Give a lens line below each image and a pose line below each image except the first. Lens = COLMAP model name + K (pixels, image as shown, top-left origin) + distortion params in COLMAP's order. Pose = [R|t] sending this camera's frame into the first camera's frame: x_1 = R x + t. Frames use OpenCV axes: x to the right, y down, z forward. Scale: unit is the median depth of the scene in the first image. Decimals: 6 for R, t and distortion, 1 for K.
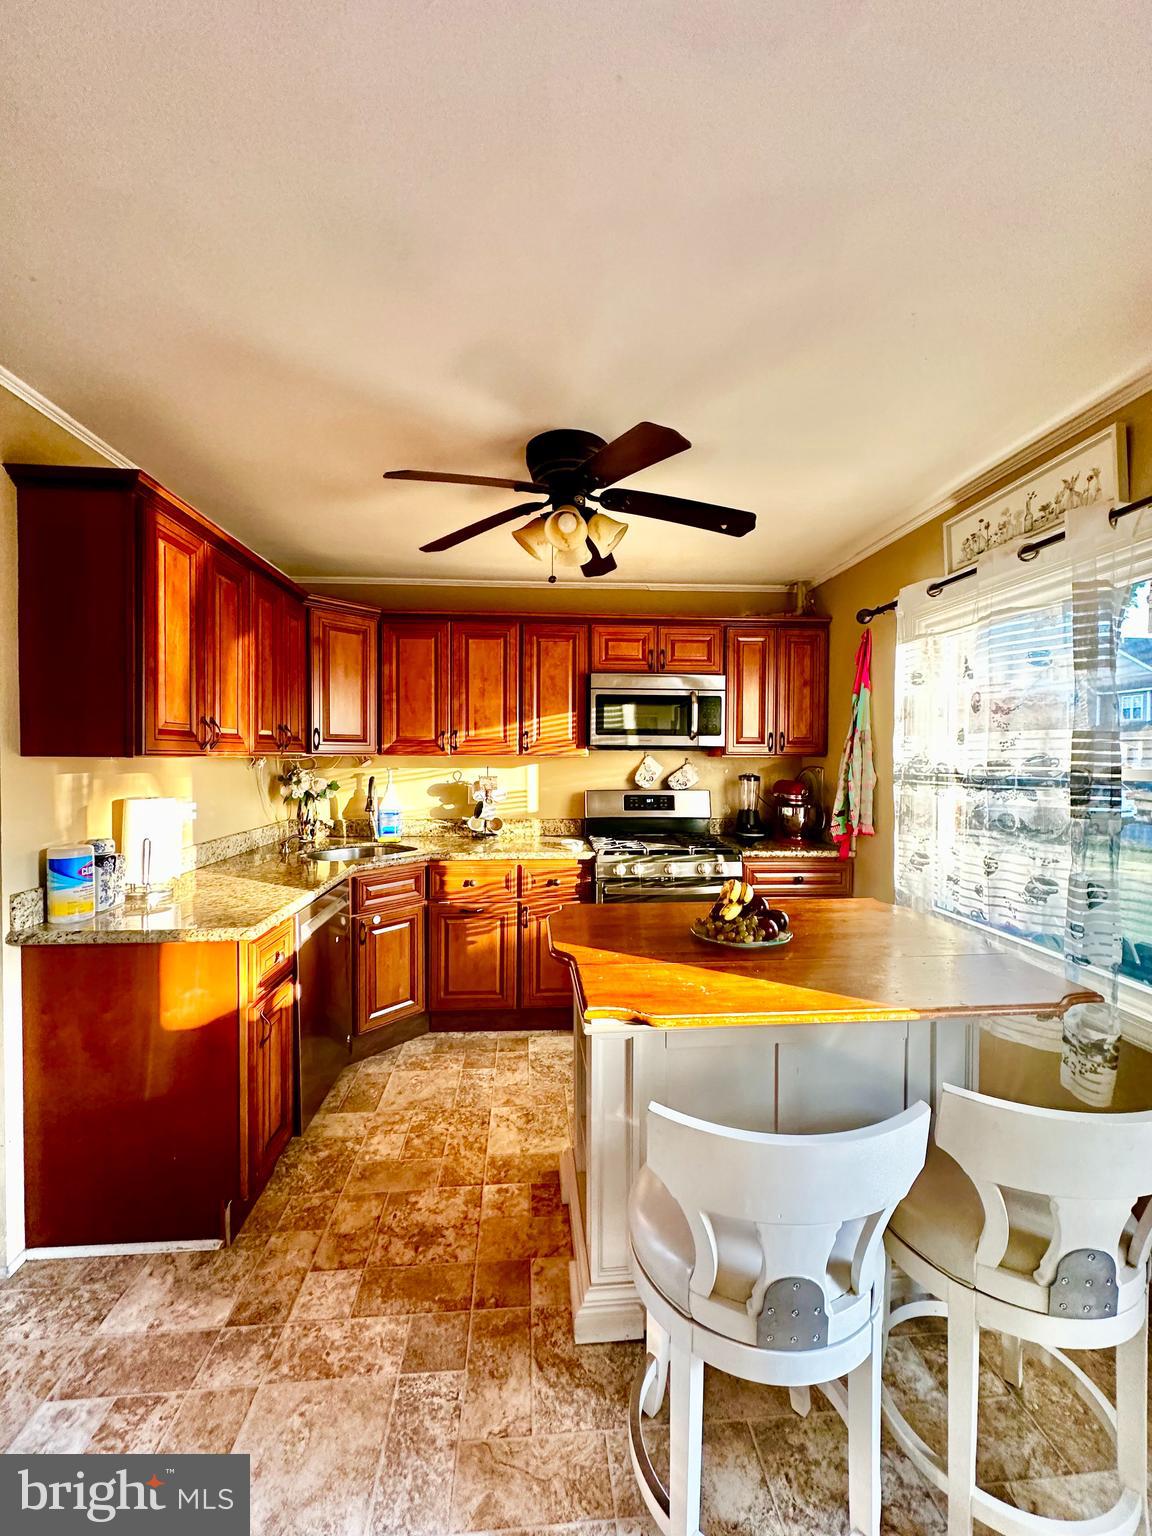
lens RADIAL K [[617.5, 0, 572.2], [0, 617.5, 763.6], [0, 0, 1]] dist [-0.000211, 0.000223]
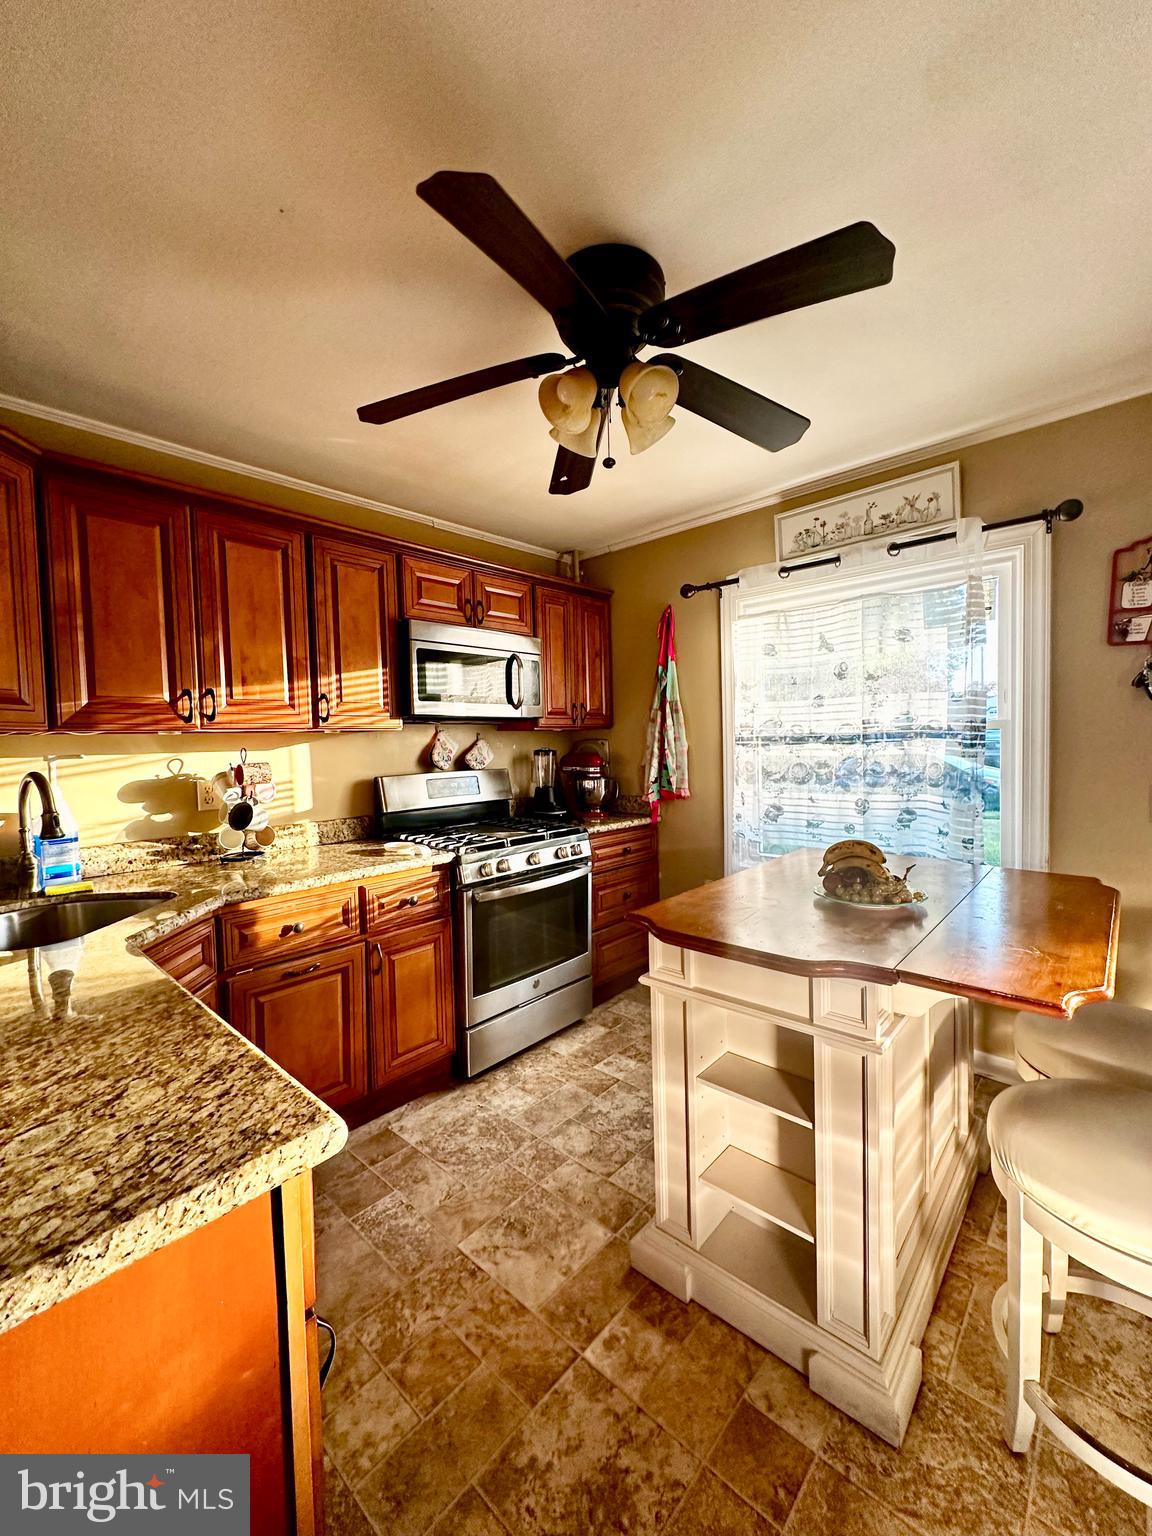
lens RADIAL K [[617.5, 0, 574.2], [0, 617.5, 765.5], [0, 0, 1]] dist [-0.000211, 0.000223]
pose [[0.726936, -0.048124, 0.685017, -0.371713], [0.036901, 0.998838, 0.031012, 0.017958], [-0.685713, 0.002735, 0.727867, 0.335975]]
